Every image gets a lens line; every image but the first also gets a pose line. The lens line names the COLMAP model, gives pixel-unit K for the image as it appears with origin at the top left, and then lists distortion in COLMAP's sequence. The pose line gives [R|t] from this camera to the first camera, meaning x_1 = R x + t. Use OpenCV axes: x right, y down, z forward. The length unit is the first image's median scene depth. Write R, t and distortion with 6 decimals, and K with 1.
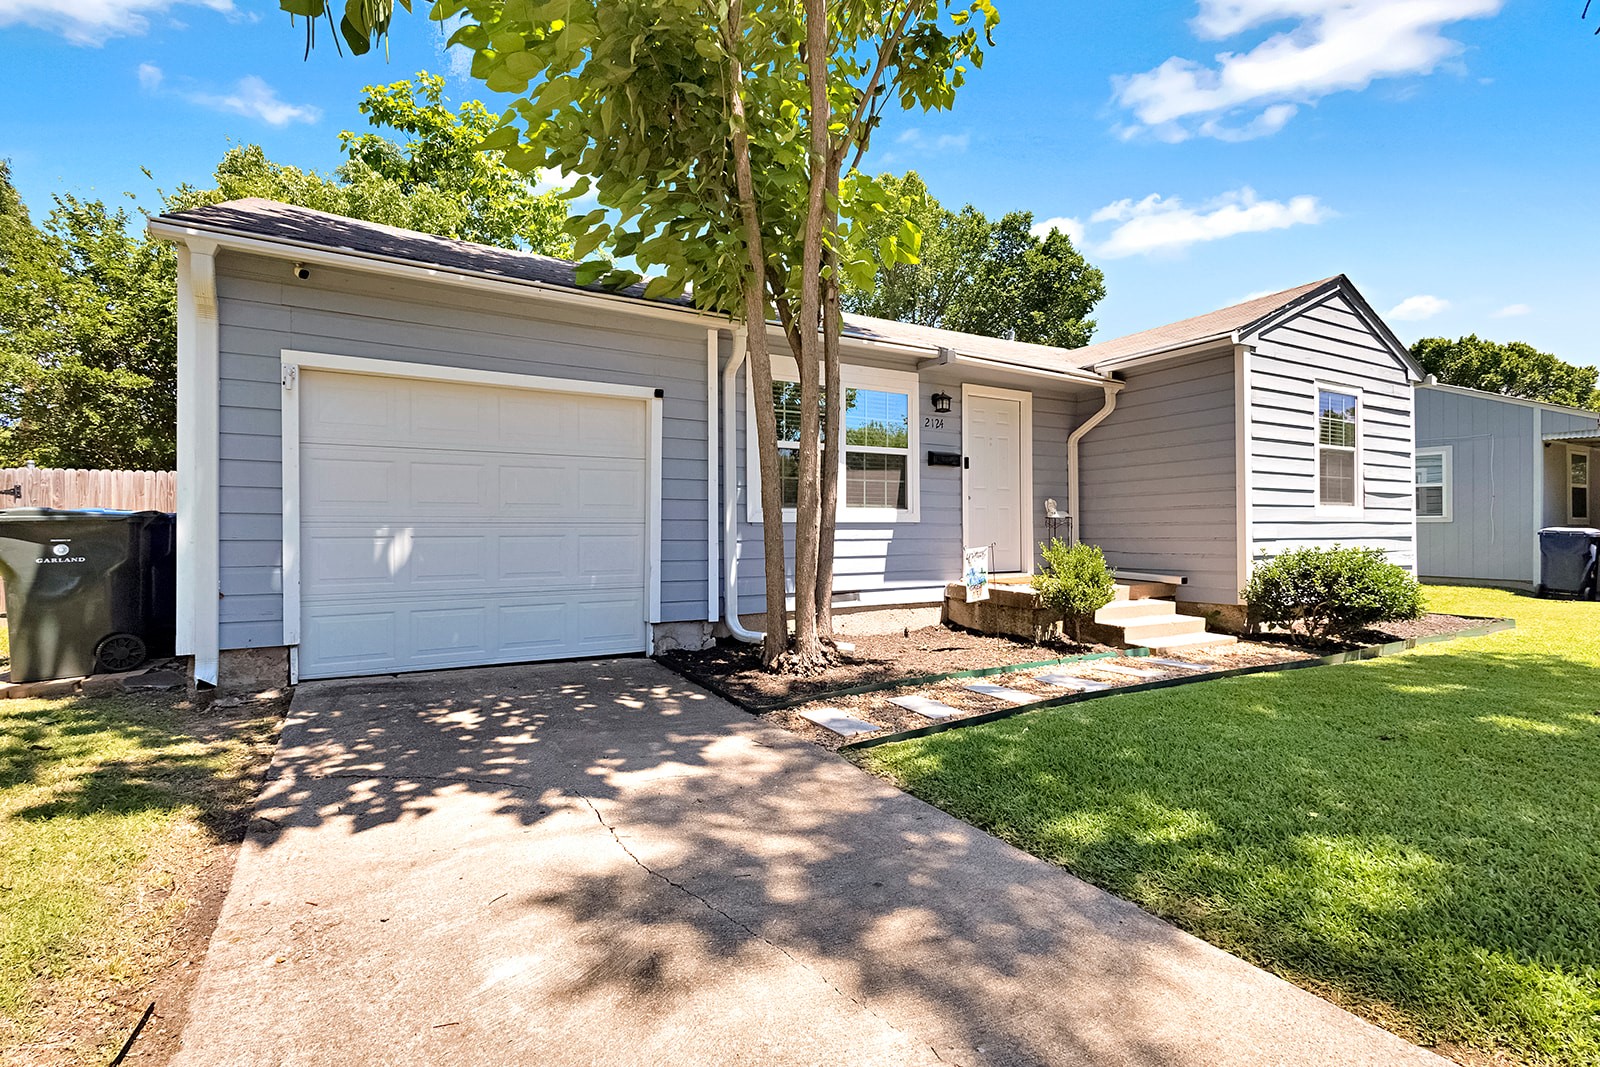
lens RADIAL K [[758.6, 0, 800.3], [0, 758.6, 528.0], [0, 0, 1]] dist [0.009847, -0.003901]
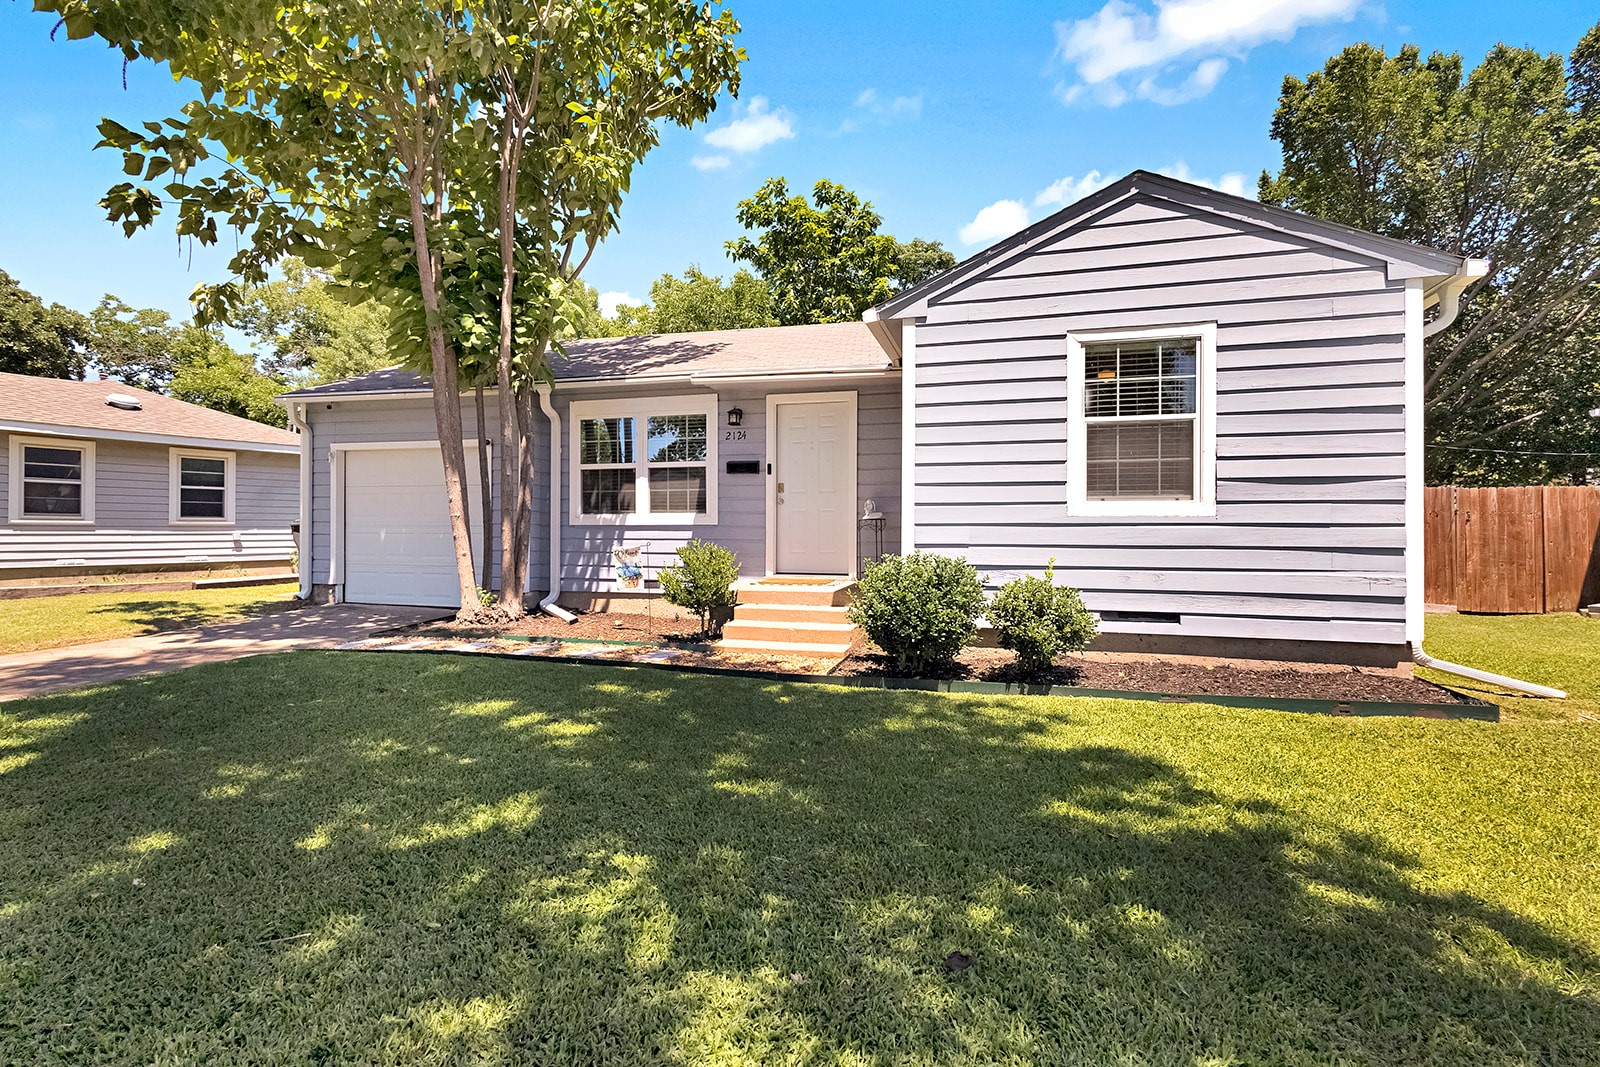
lens RADIAL K [[758.6, 0, 797.4], [0, 758.6, 533.2], [0, 0, 1]] dist [0.009847, -0.003901]
pose [[0.686599, 0.008068, -0.726992, 1.060830], [-0.001347, 0.999951, 0.009825, -0.005857], [0.727035, -0.005766, 0.686576, 0.303596]]
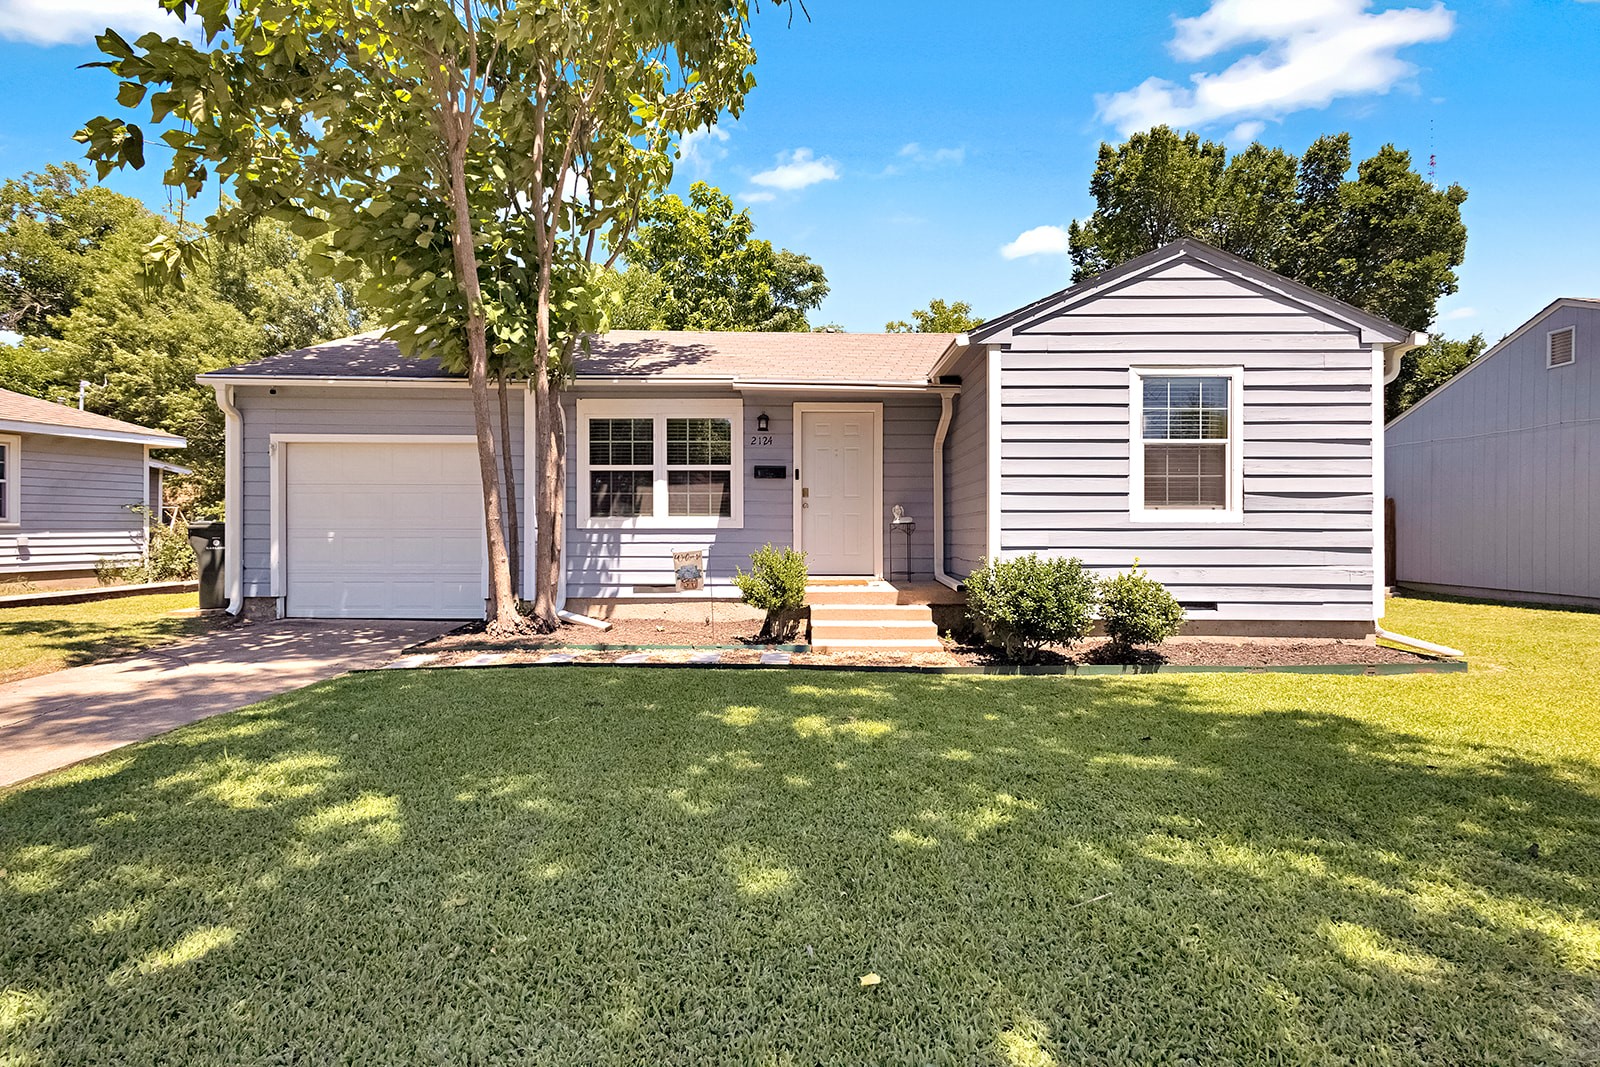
lens RADIAL K [[758.6, 0, 801.7], [0, 758.6, 533.8], [0, 0, 1]] dist [0.009847, -0.003901]
pose [[0.859429, 0.006856, -0.511210, 0.818911], [-0.001754, 0.999944, 0.010463, -0.010997], [0.511253, -0.008096, 0.859392, 0.053067]]
